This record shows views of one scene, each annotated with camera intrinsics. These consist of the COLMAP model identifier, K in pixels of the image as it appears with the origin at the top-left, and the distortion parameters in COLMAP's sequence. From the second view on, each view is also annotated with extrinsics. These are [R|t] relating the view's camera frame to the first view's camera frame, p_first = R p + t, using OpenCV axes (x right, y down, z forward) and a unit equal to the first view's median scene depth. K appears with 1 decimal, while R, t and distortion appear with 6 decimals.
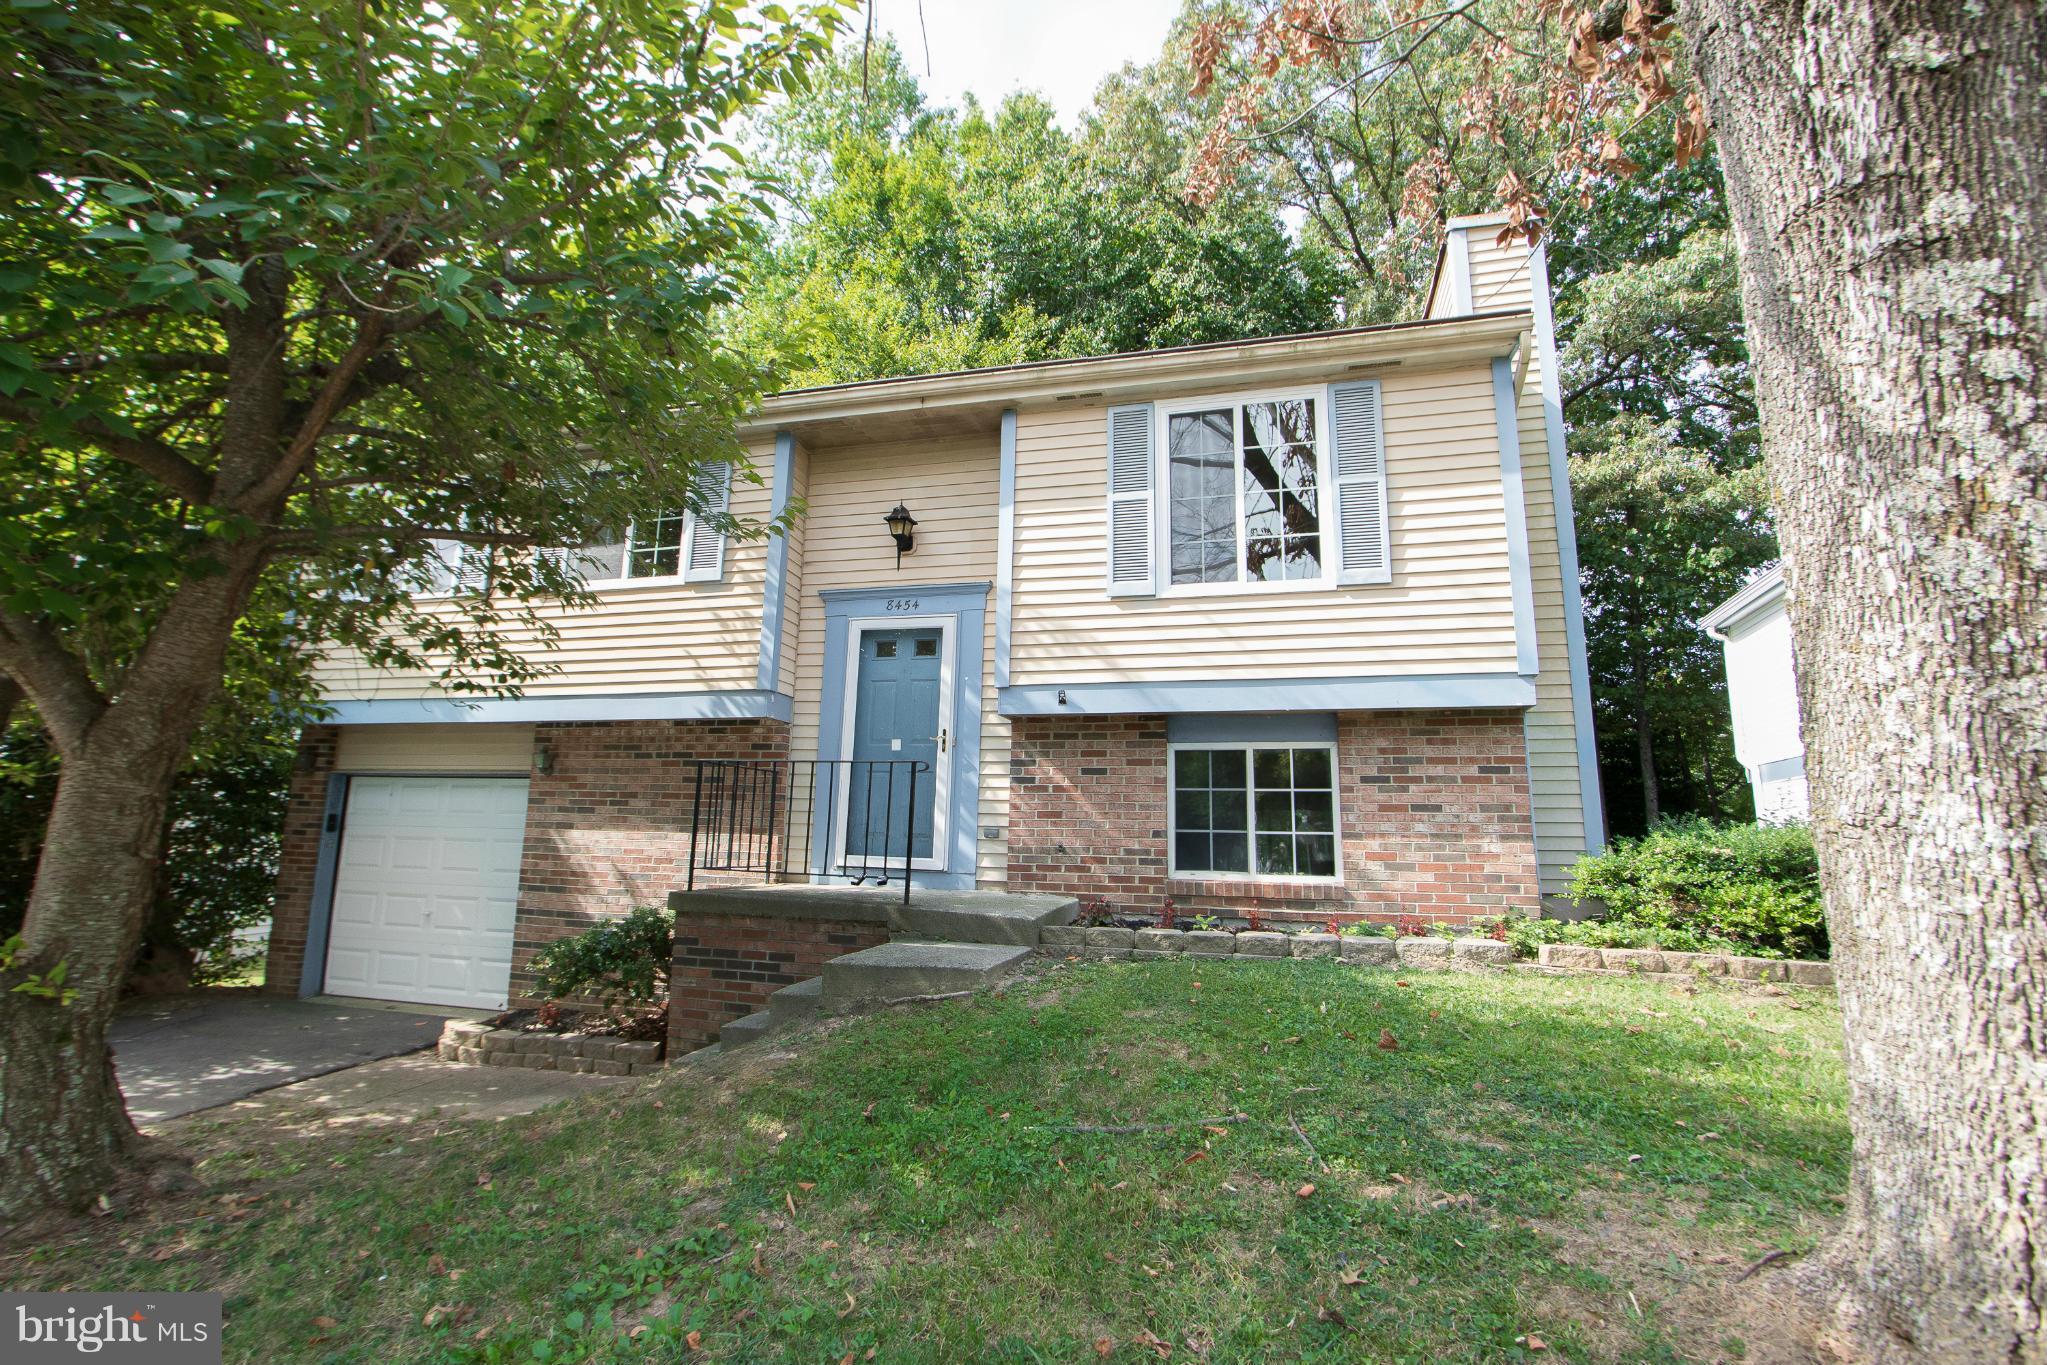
lens RADIAL K [[937.6, 0, 1007.9], [0, 937.6, 665.3], [0, 0, 1]] dist [-0.016520, 0.000650]
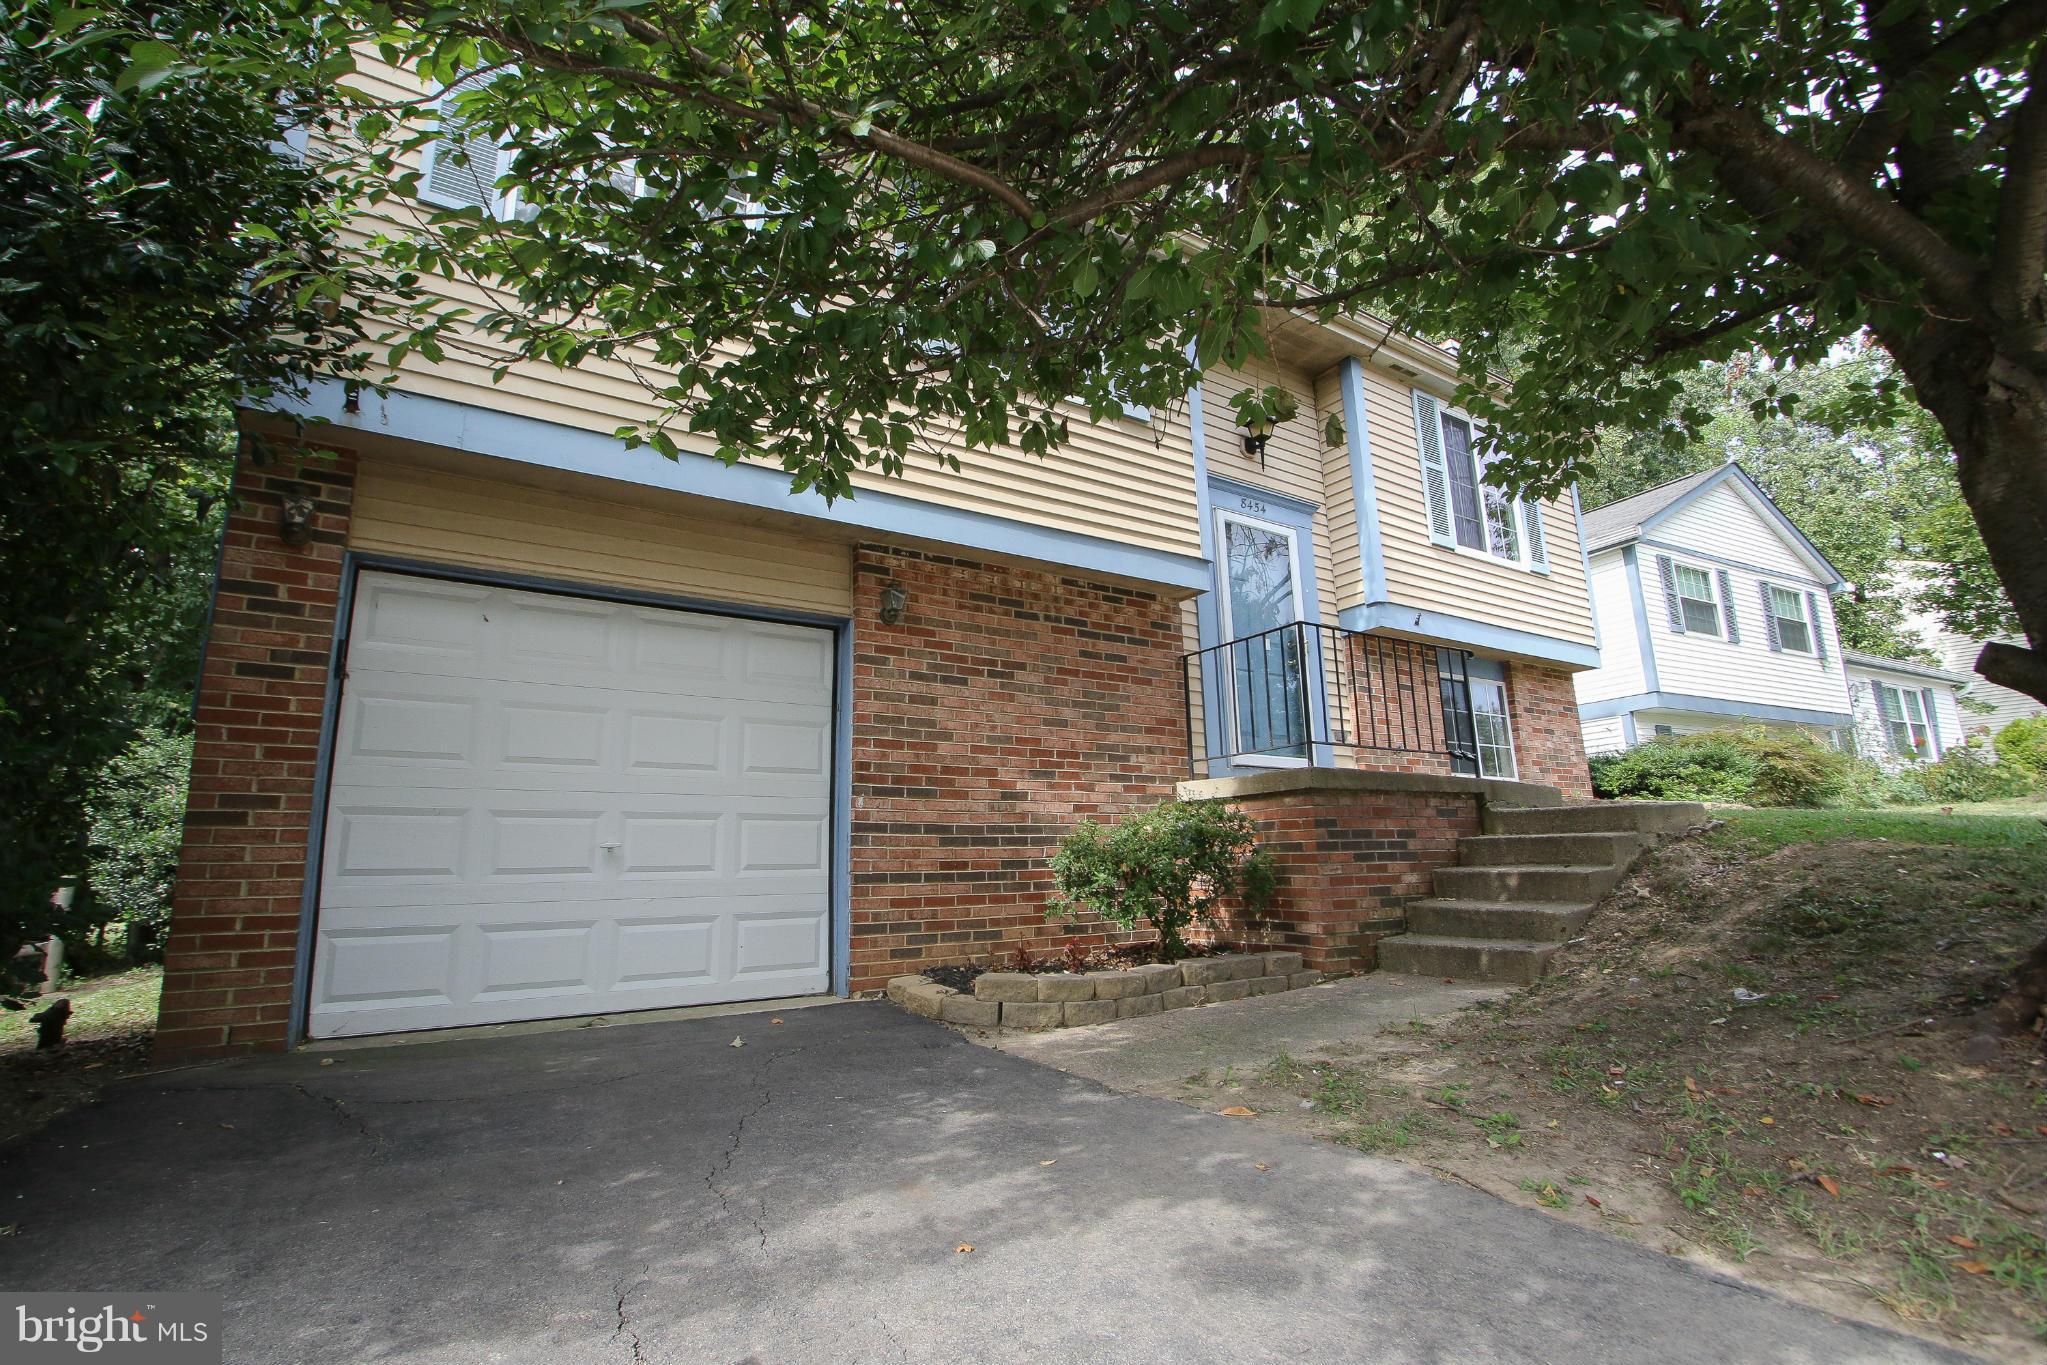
lens RADIAL K [[937.6, 0, 1007.9], [0, 937.6, 665.3], [0, 0, 1]] dist [-0.016520, 0.000650]
pose [[0.665126, 0.125845, 0.736050, -0.945285], [-0.102829, 0.991742, -0.076642, 0.194635], [-0.739617, -0.024711, 0.672574, 0.507096]]
